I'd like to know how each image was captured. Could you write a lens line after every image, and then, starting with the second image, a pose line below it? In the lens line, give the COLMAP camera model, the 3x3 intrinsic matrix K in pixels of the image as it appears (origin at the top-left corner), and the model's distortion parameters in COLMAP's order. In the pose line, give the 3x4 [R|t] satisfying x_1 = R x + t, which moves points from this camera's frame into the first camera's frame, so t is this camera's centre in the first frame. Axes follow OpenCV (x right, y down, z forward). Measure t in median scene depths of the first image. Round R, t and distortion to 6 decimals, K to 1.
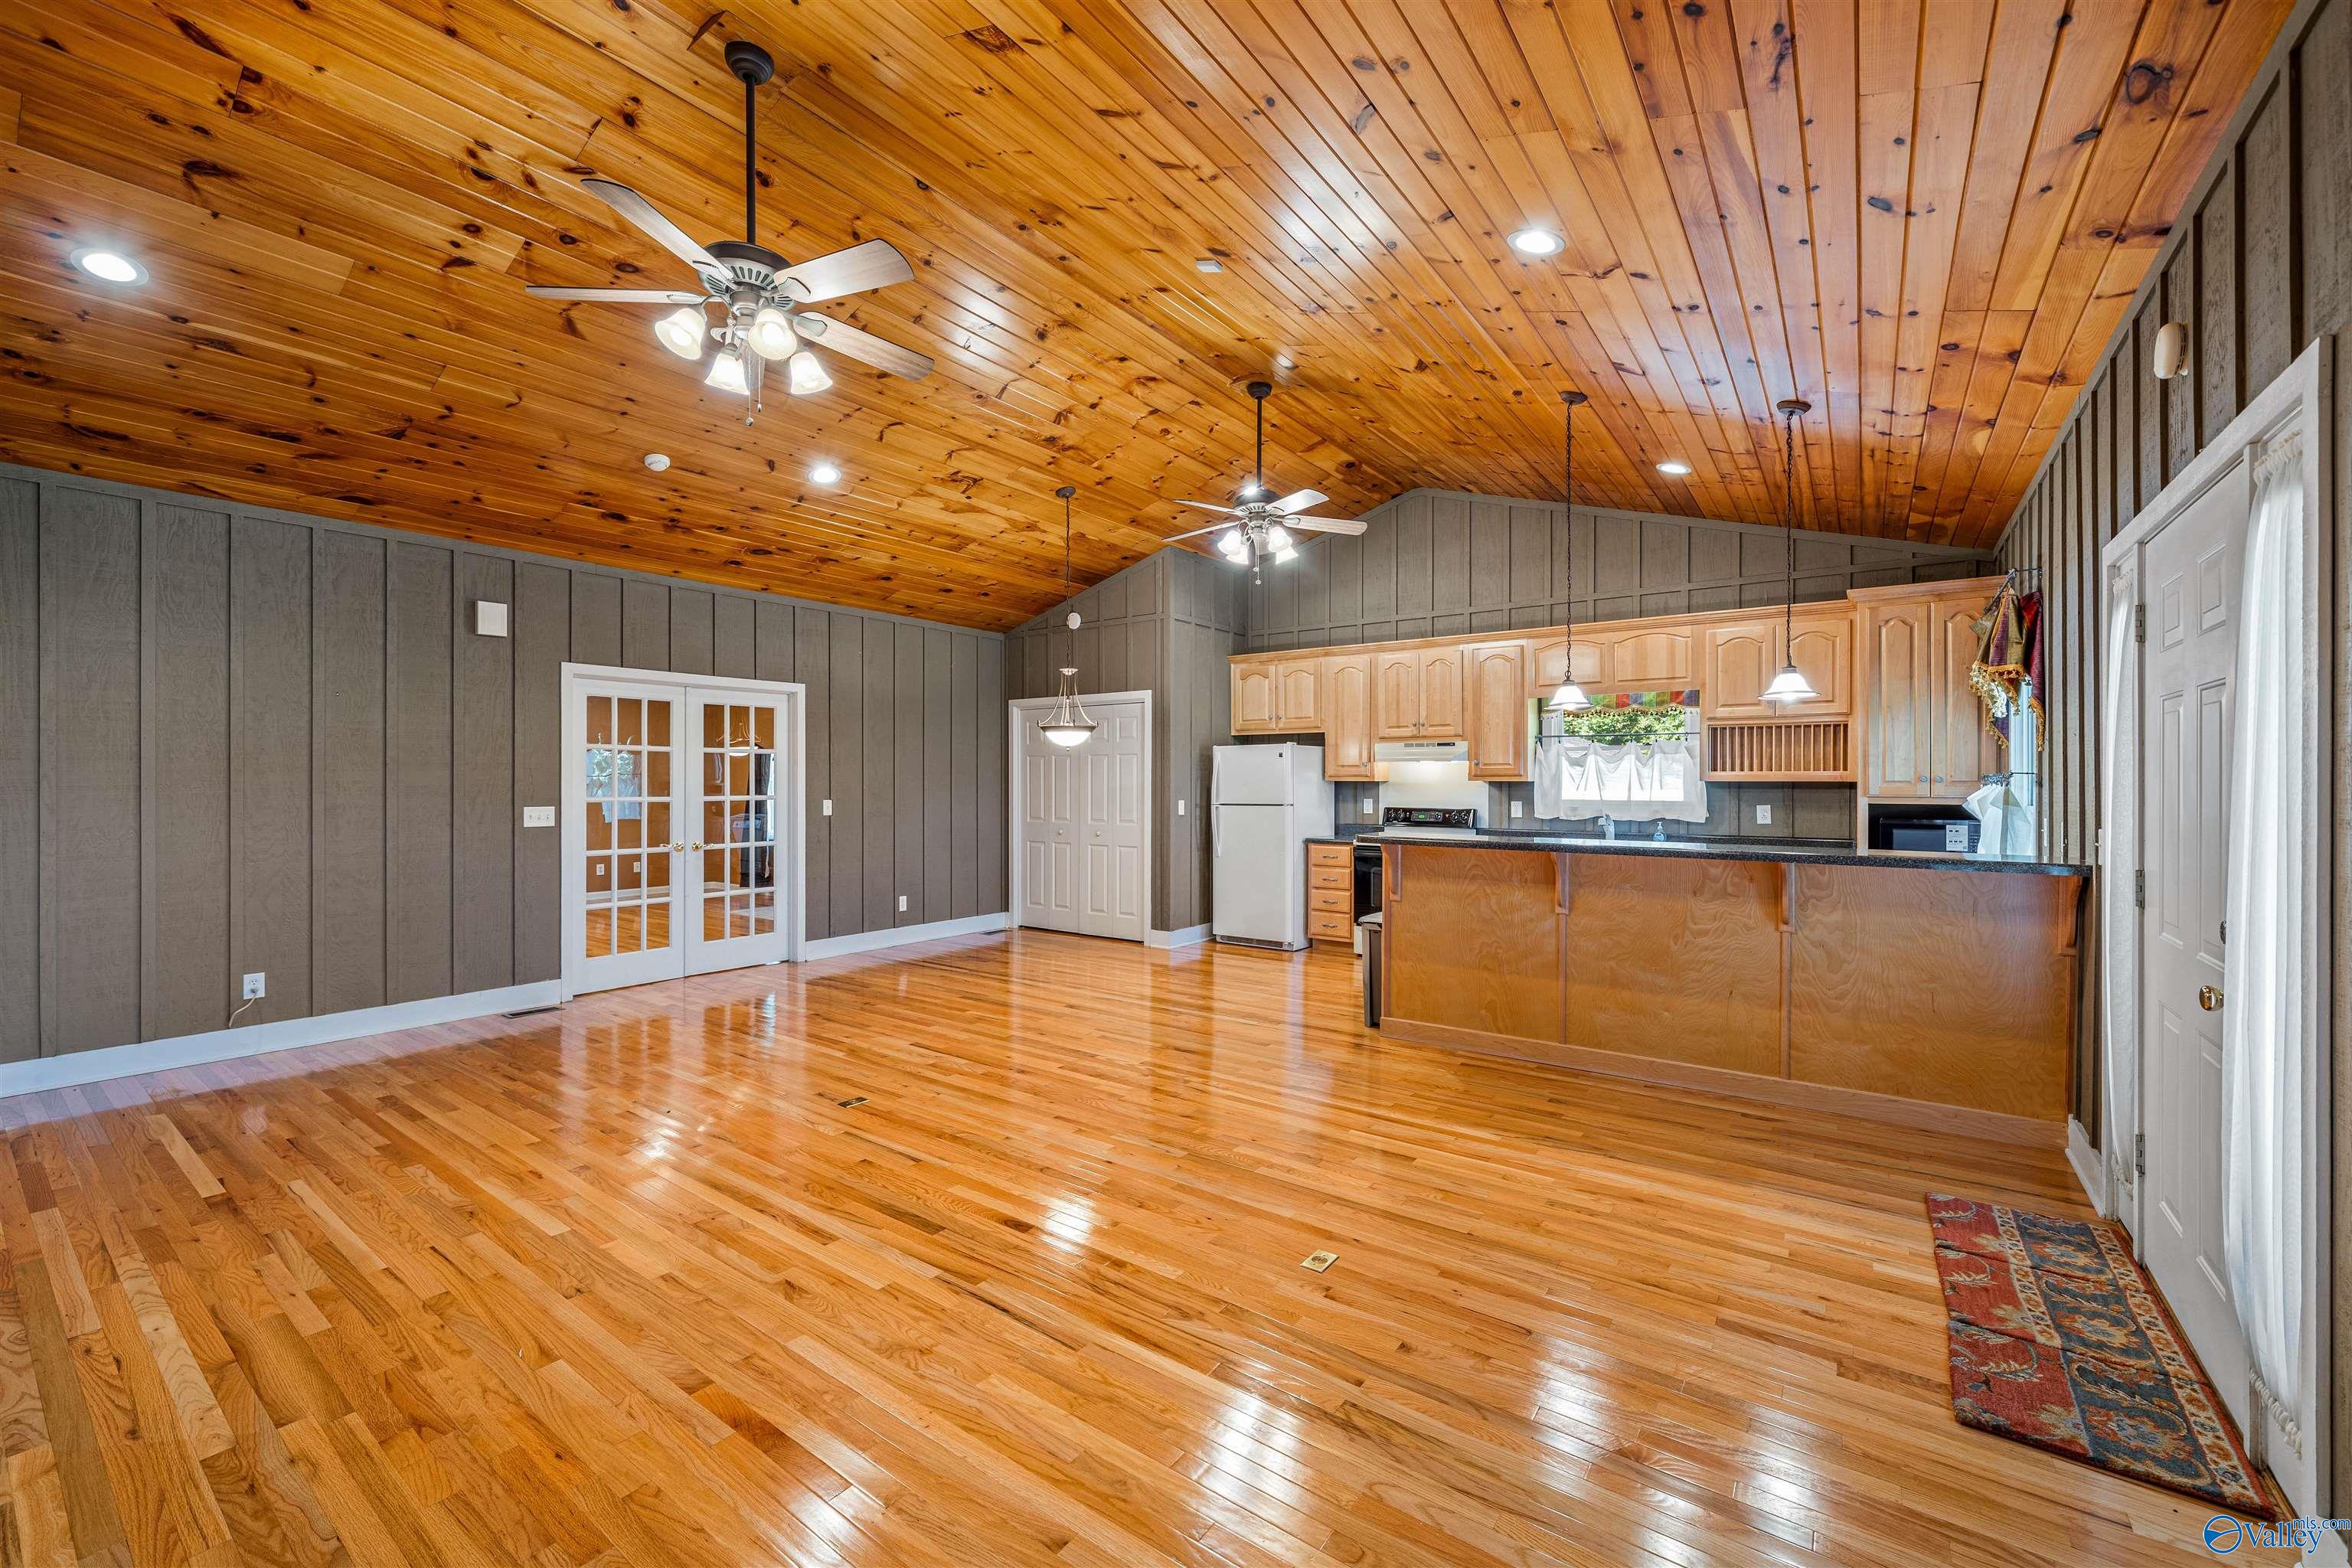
lens RADIAL K [[948.1, 0, 1164.1], [0, 948.1, 778.7], [0, 0, 1]] dist [-0.003244, 0.000487]
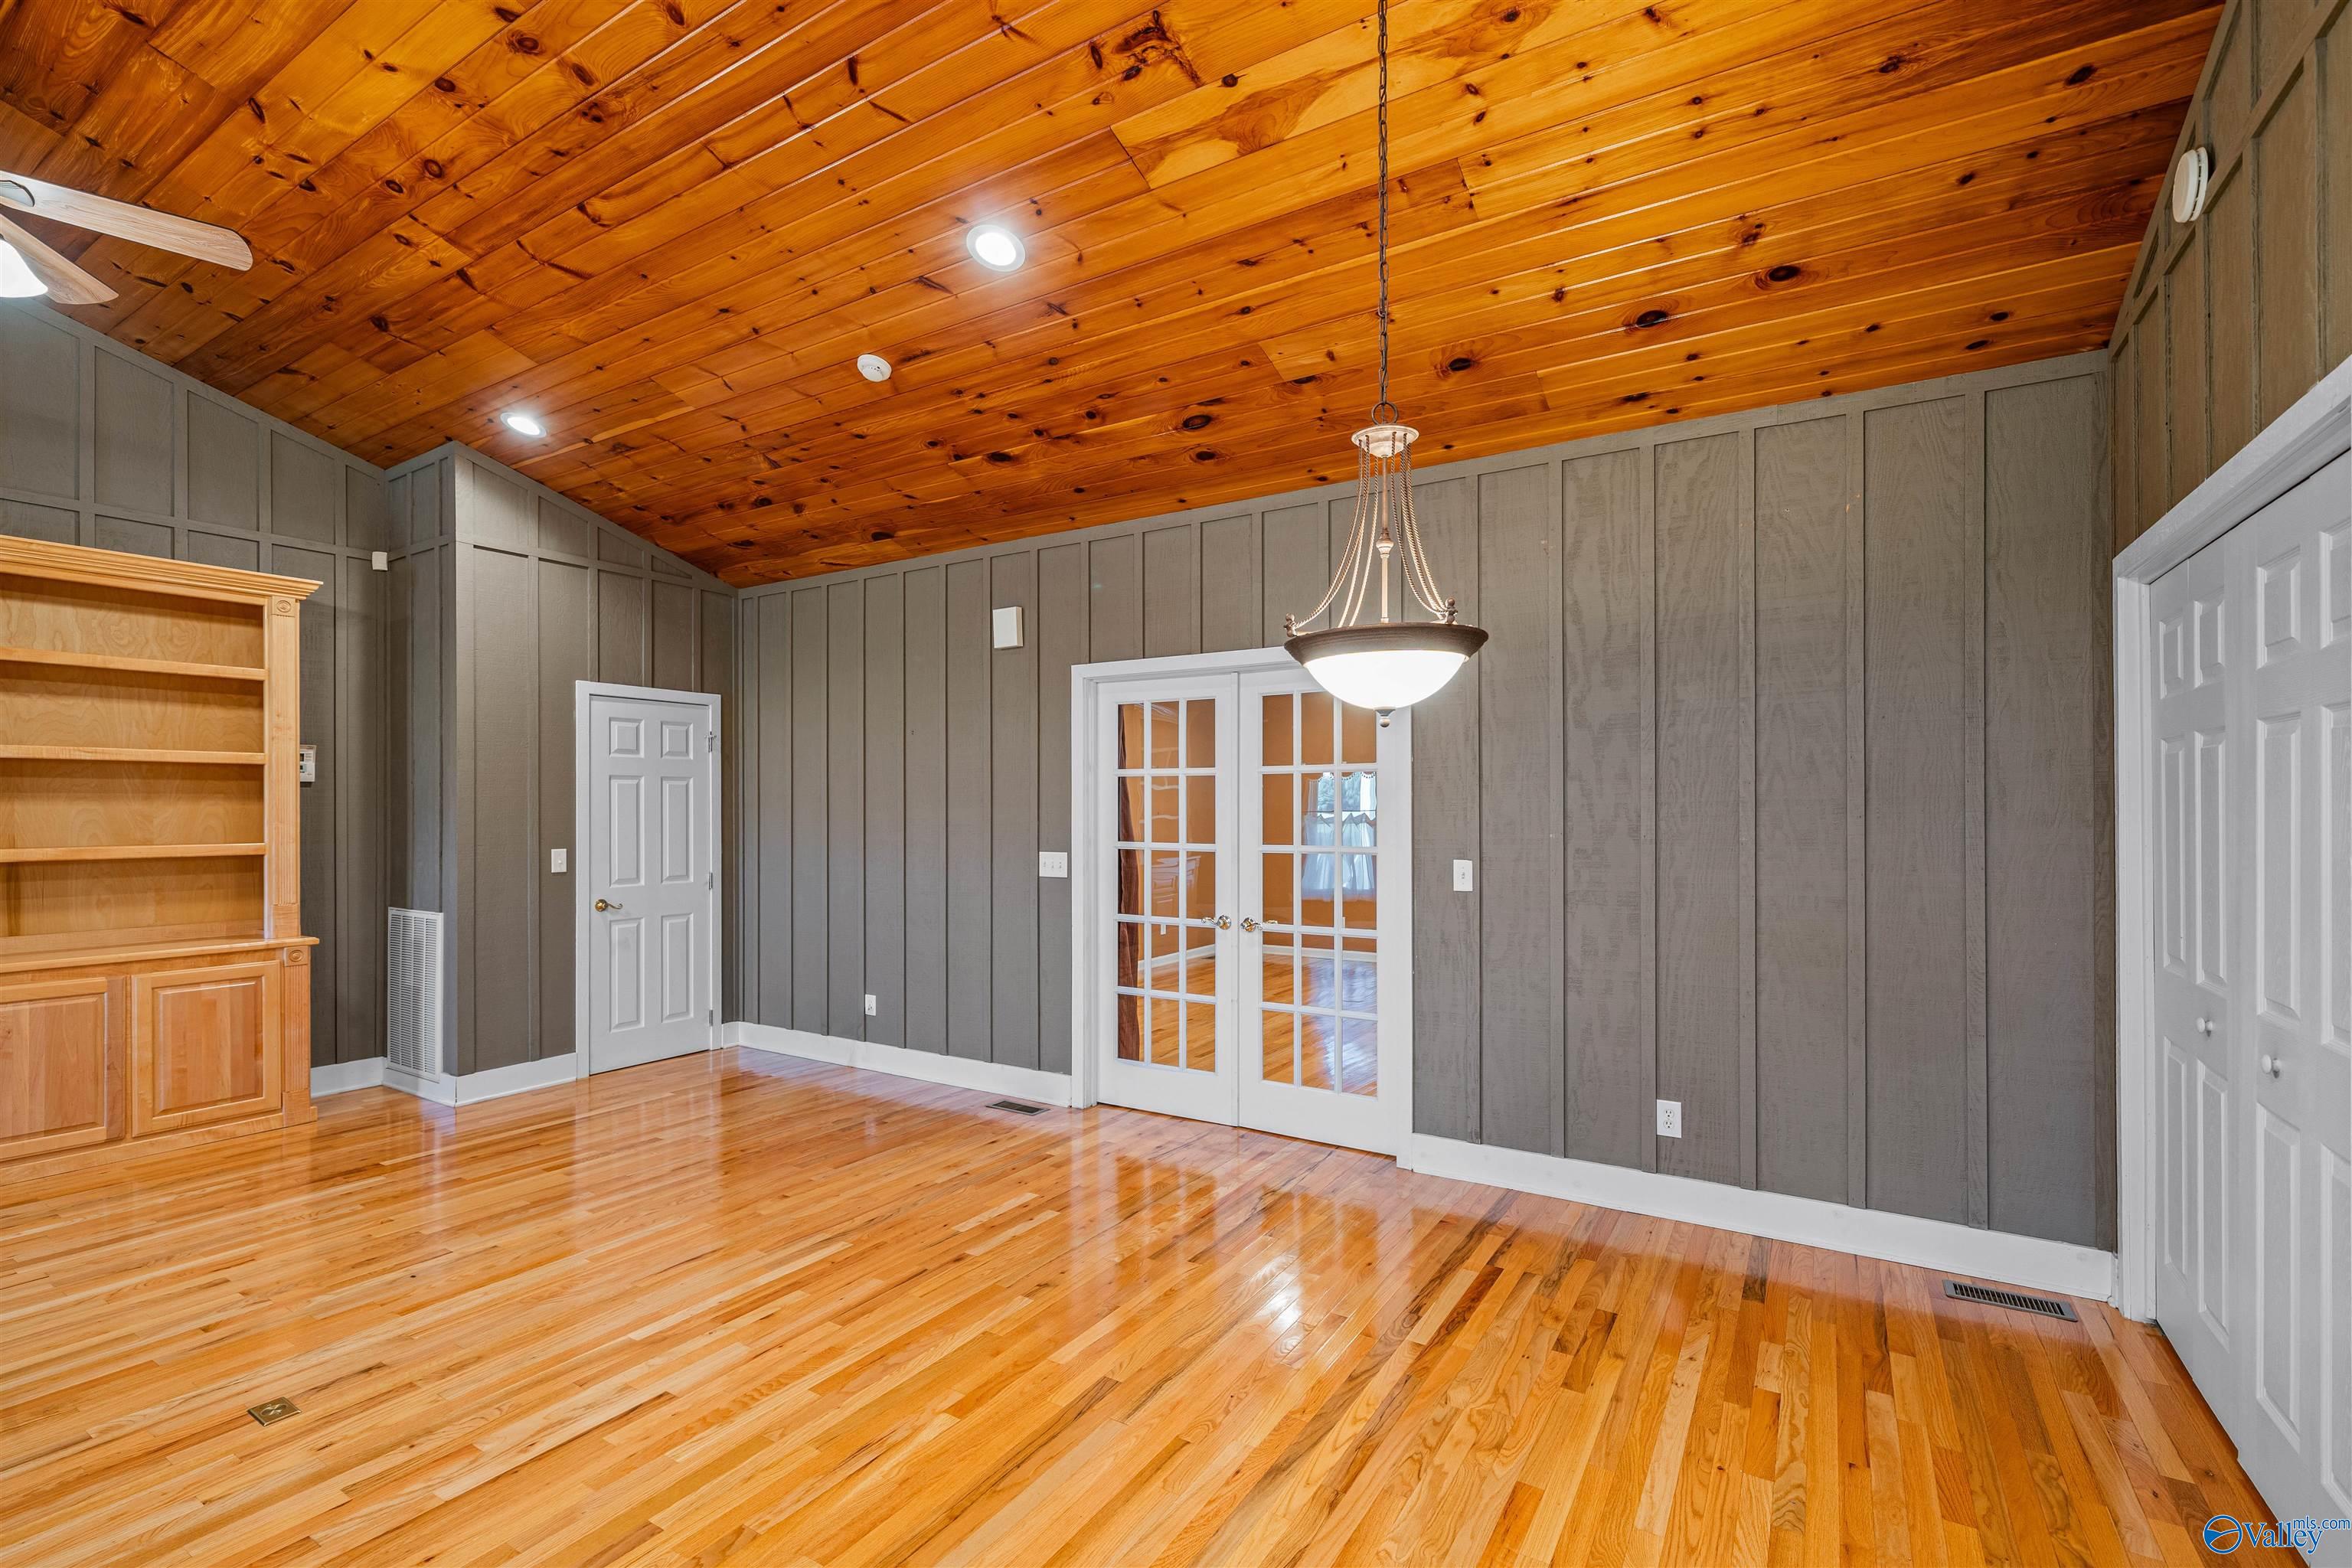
lens RADIAL K [[1049.2, 0, 1158.2], [0, 1049.2, 805.8], [0, 0, 1]] dist [0.004010, -0.002082]
pose [[0.077647, -0.002287, -0.996978, 0.230397], [0.004455, 0.999988, -0.001947, -0.007274], [0.996971, -0.004290, 0.077656, 1.026781]]
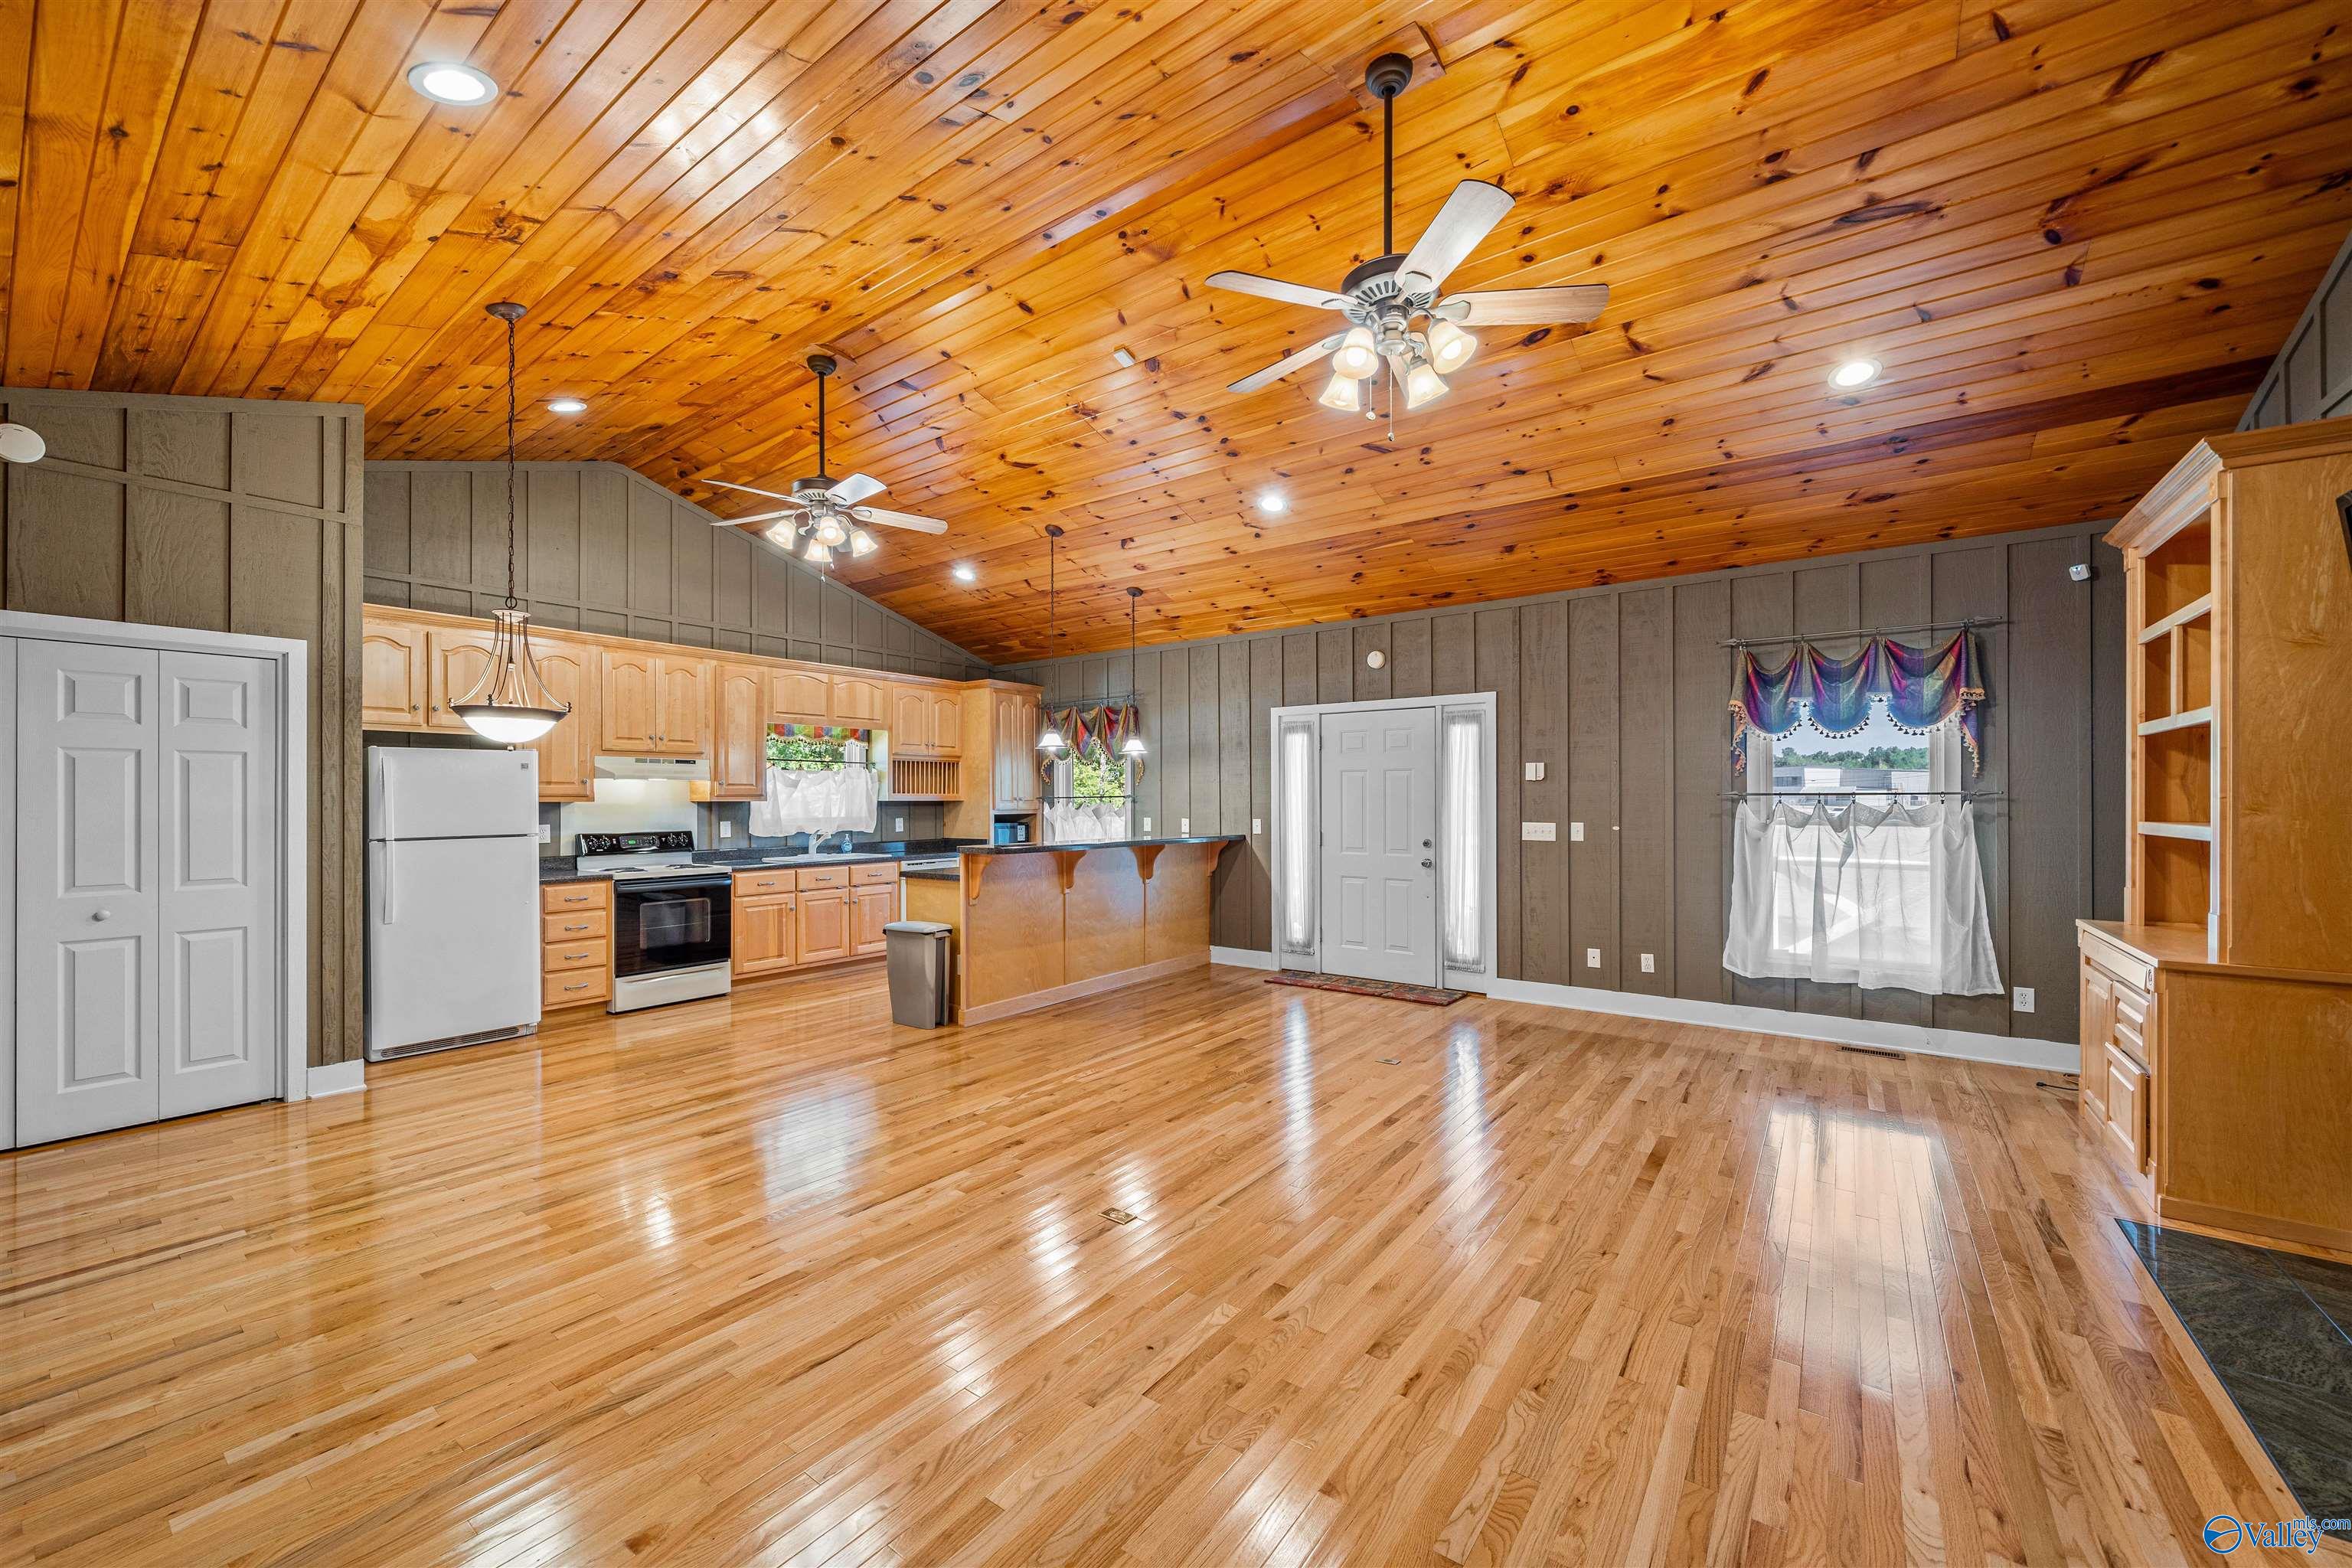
lens RADIAL K [[905.1, 0, 1158.5], [0, 905.1, 795.6], [0, 0, 1]] dist [-0.003375, 0.000064]
pose [[0.007564, 0.004097, 0.999963, -0.747798], [0.000466, 0.999991, -0.004100, 0.000370], [-0.999971, 0.000497, 0.007562, 0.670004]]
